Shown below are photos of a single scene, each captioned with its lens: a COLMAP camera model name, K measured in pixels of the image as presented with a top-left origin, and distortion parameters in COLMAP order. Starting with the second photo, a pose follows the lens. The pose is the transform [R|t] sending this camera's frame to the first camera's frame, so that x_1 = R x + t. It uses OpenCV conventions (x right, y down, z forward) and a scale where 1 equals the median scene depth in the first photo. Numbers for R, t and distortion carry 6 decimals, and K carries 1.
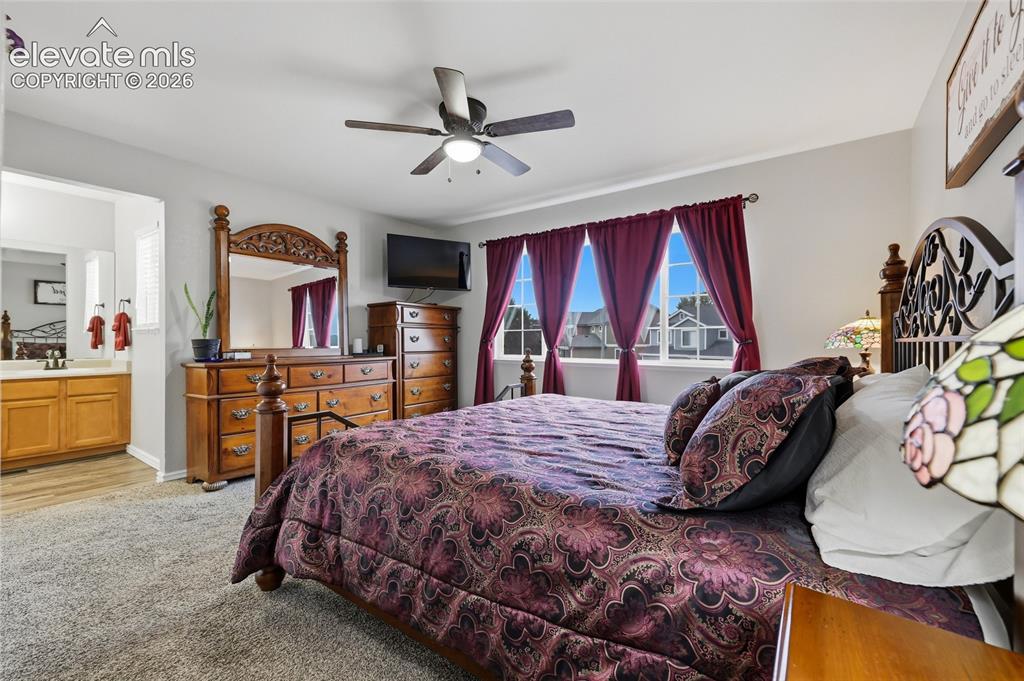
lens RADIAL K [[429.4, 0, 509.2], [0, 429.4, 342.2], [0, 0, 1]] dist [0.002524, -0.001038]
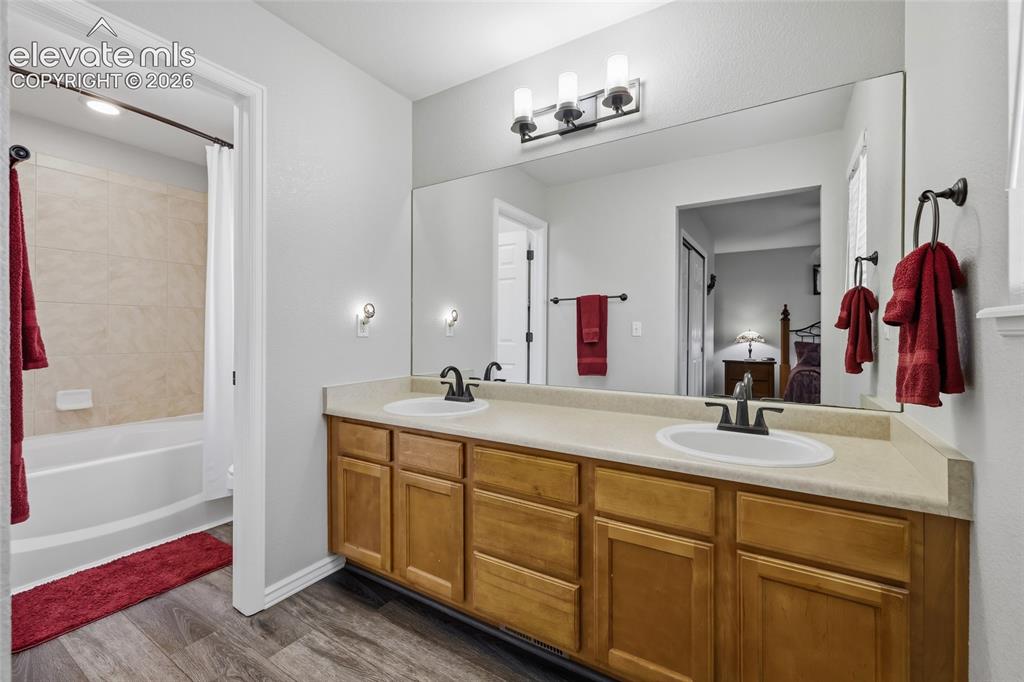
lens RADIAL K [[429.4, 0, 507.7], [0, 429.4, 338.6], [0, 0, 1]] dist [0.002524, -0.001038]
pose [[0.066613, 0.005001, -0.997766, -0.679940], [-0.002080, 0.999986, 0.004873, -0.018384], [0.997777, 0.001751, 0.066622, 0.754126]]
